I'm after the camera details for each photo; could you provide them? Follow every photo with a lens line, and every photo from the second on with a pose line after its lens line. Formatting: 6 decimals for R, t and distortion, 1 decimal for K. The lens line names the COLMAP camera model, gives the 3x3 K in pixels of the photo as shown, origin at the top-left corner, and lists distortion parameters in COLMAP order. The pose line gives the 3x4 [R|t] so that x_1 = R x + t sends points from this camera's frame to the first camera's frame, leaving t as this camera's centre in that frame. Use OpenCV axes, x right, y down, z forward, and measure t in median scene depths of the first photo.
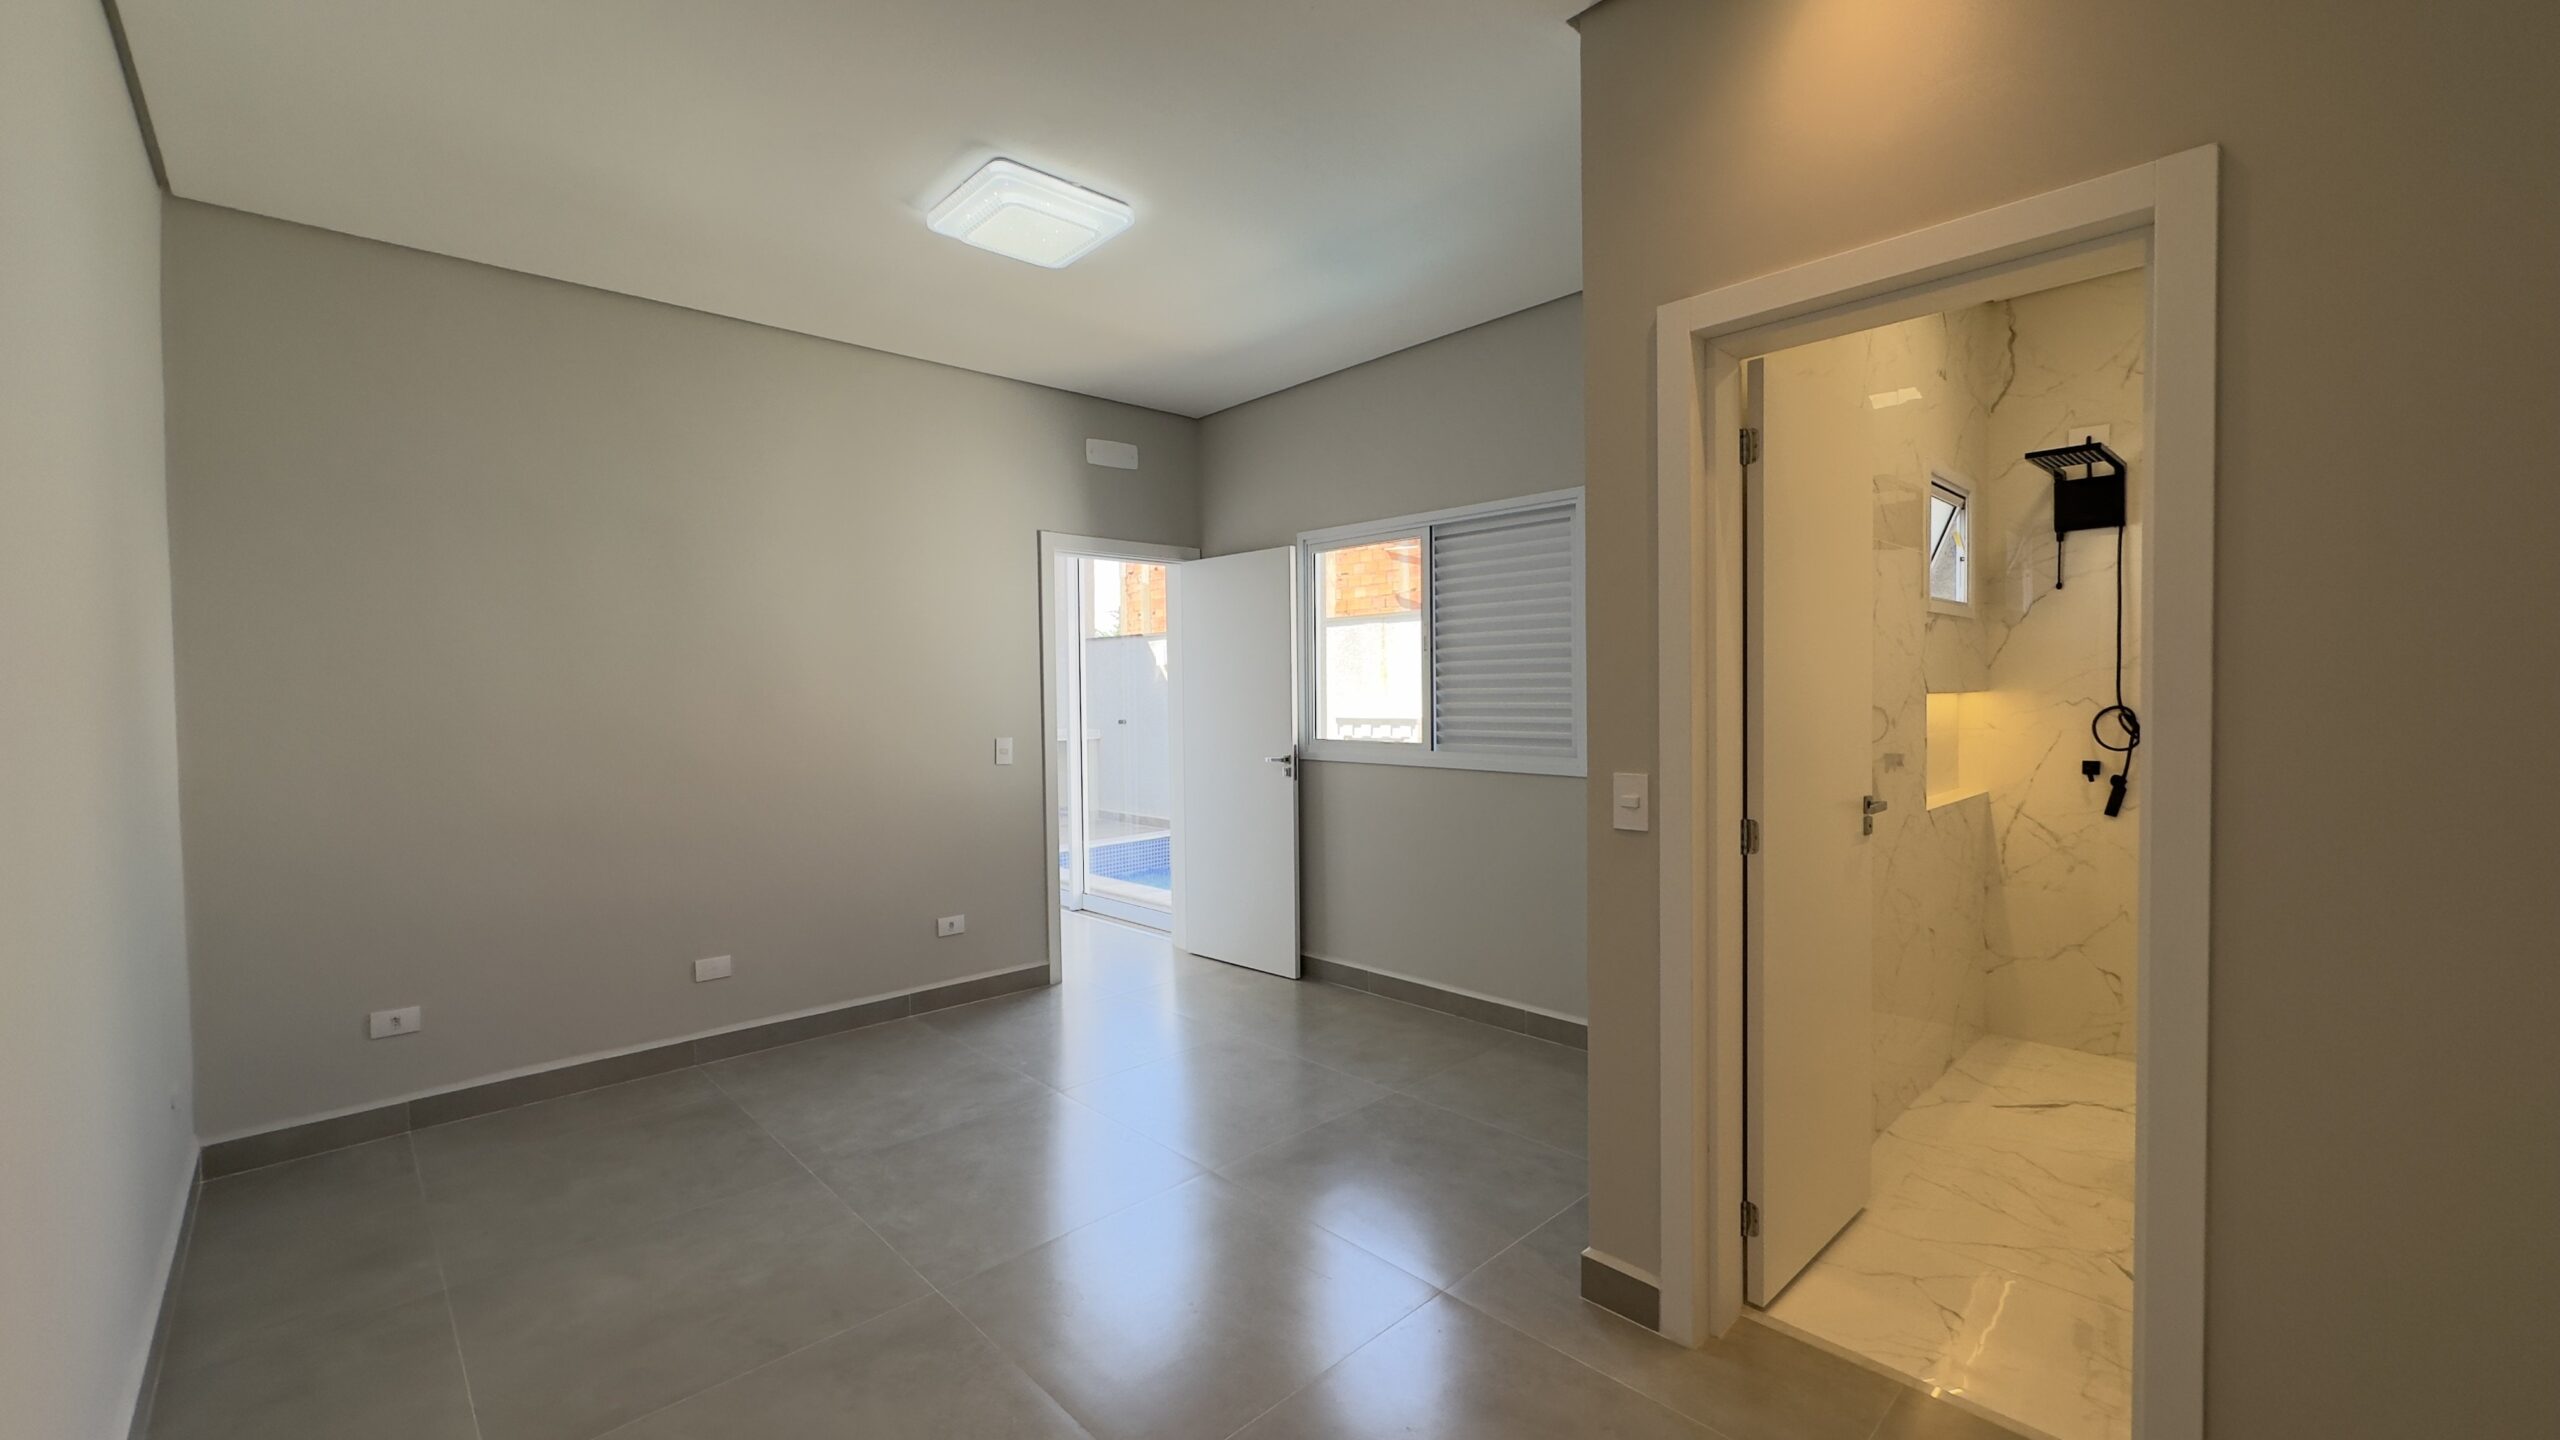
lens RADIAL K [[1022.4, 0, 1291.2], [0, 1022.4, 717.3], [0, 0, 1]] dist [-0.000067, 0.000116]
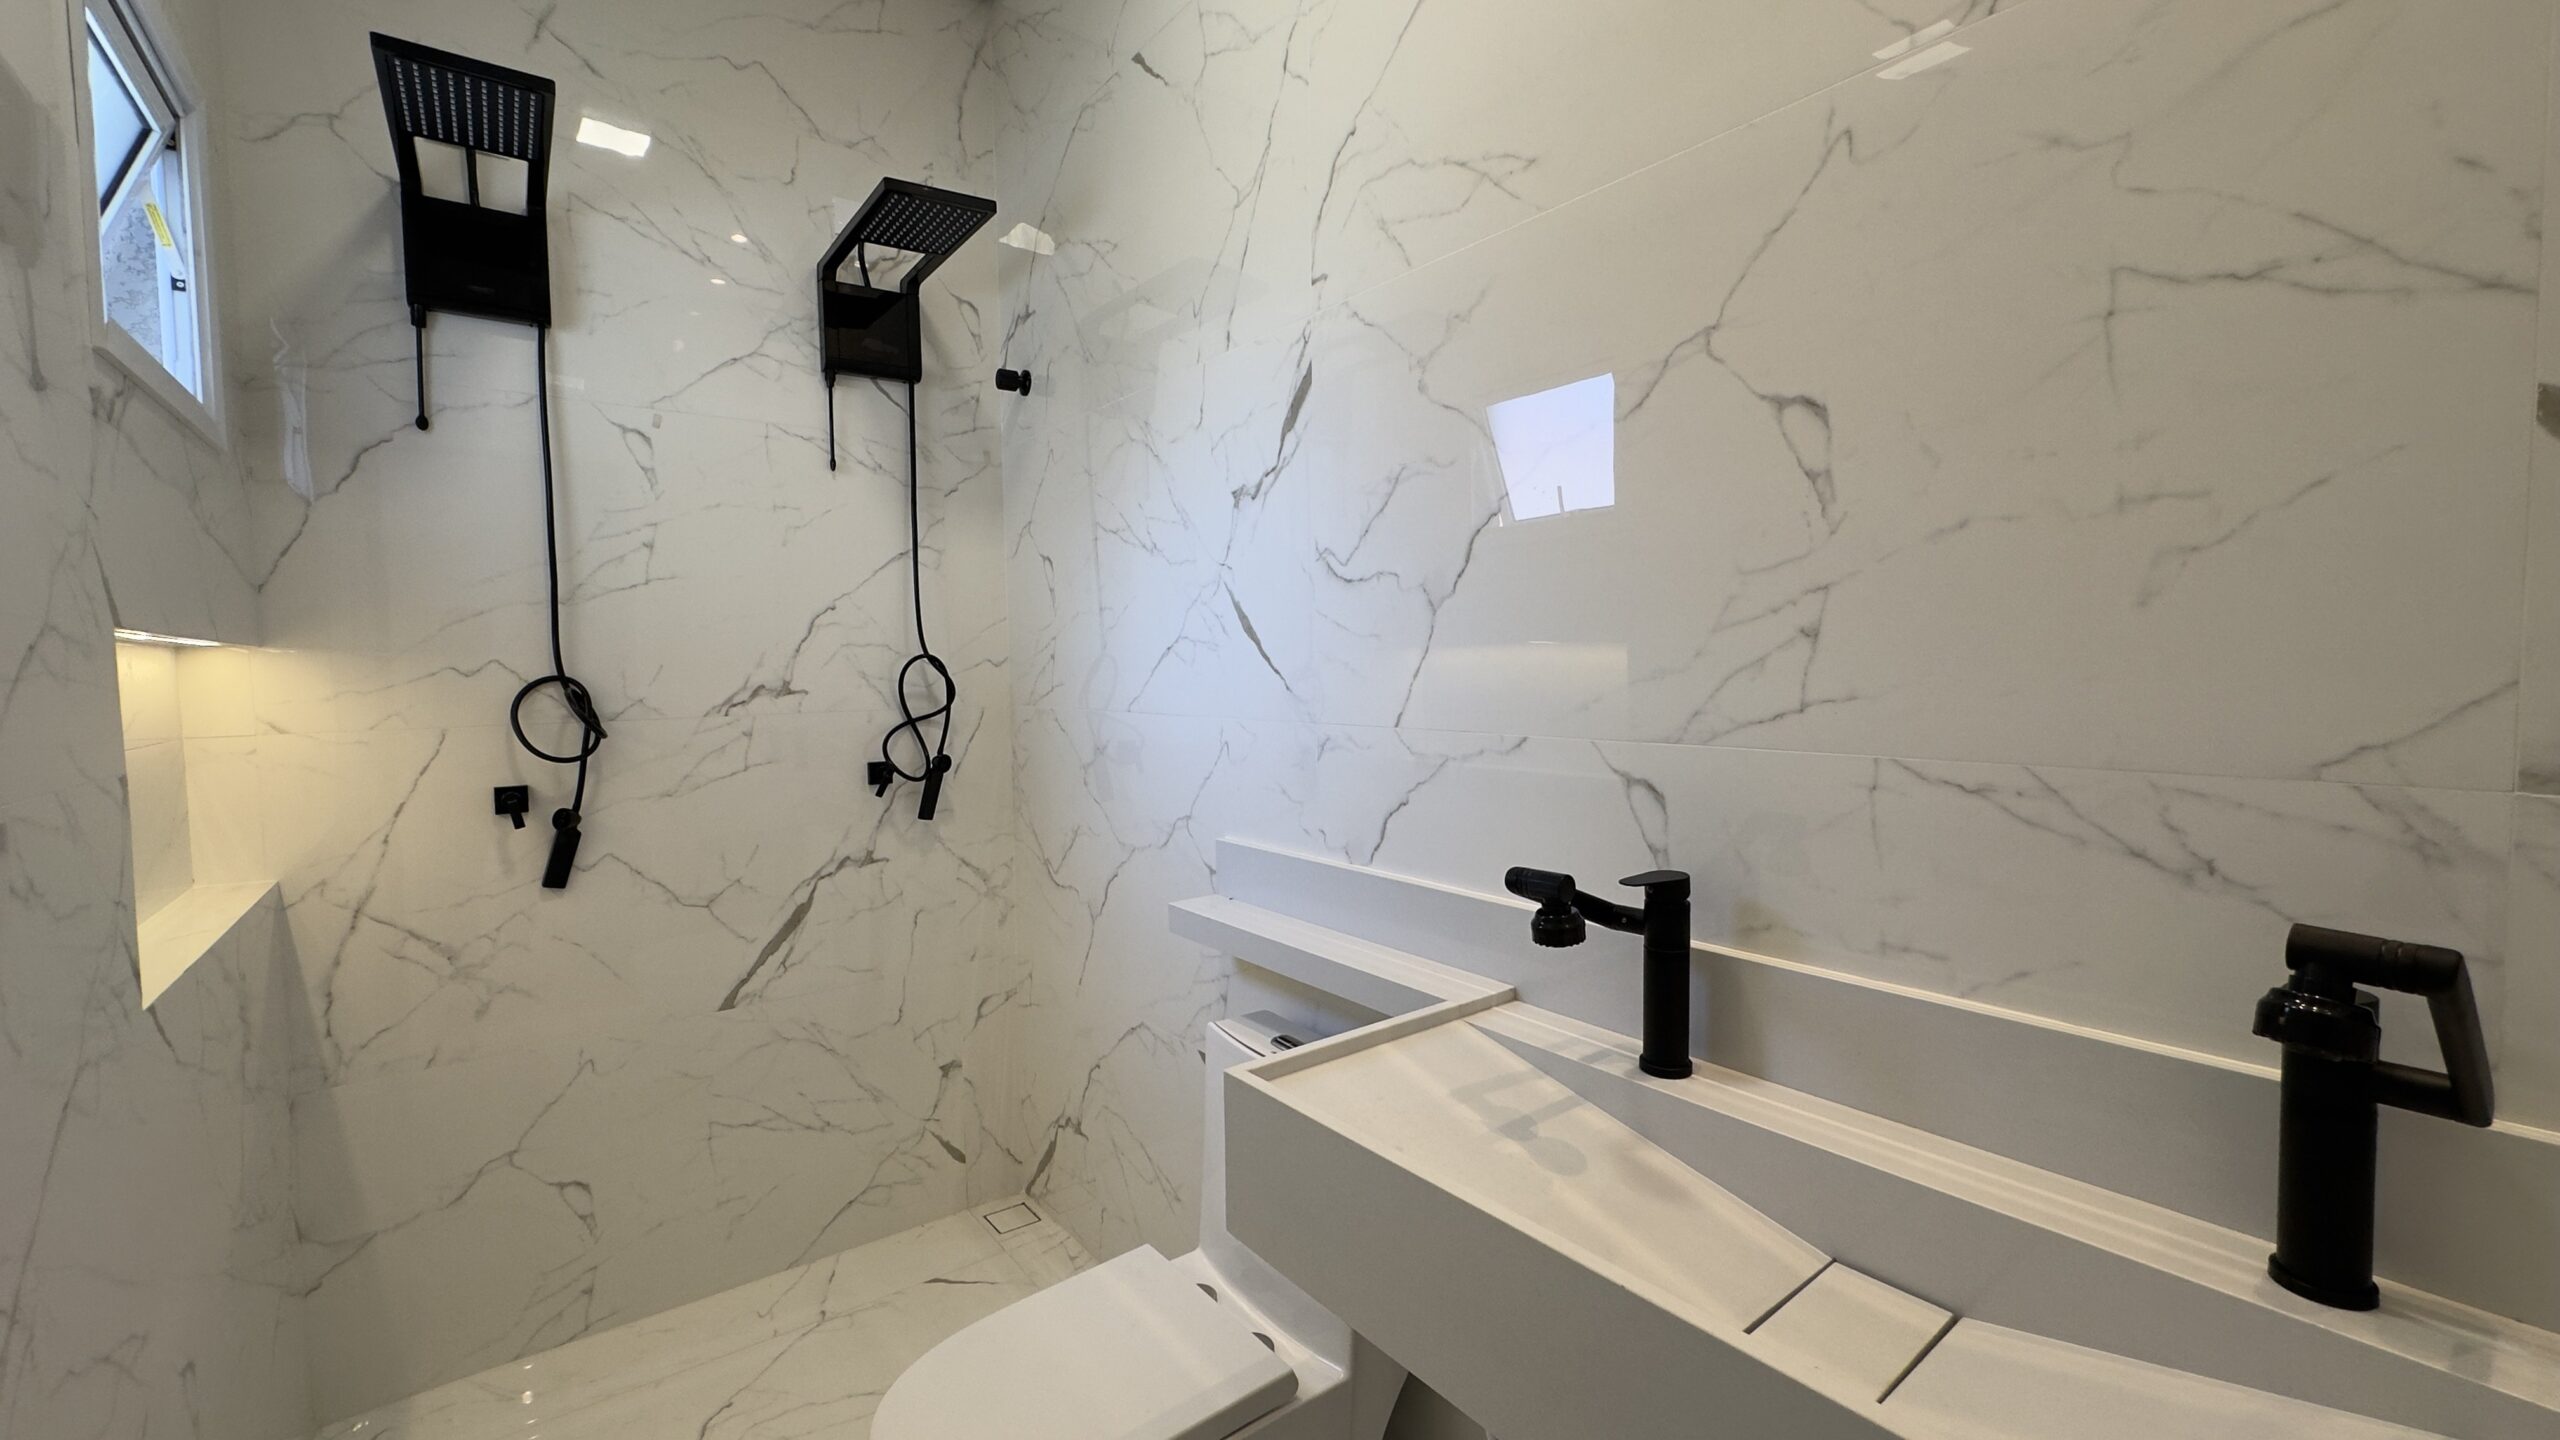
lens RADIAL K [[1028.9, 0, 1280.0], [0, 1028.9, 720.0], [0, 0, 1]] dist [-0.002232, -0.000267]
pose [[0.120209, -0.040969, 0.991903, 0.325010], [0.036586, 0.998652, 0.036814, 0.005115], [-0.992074, 0.031864, 0.121546, 0.557283]]
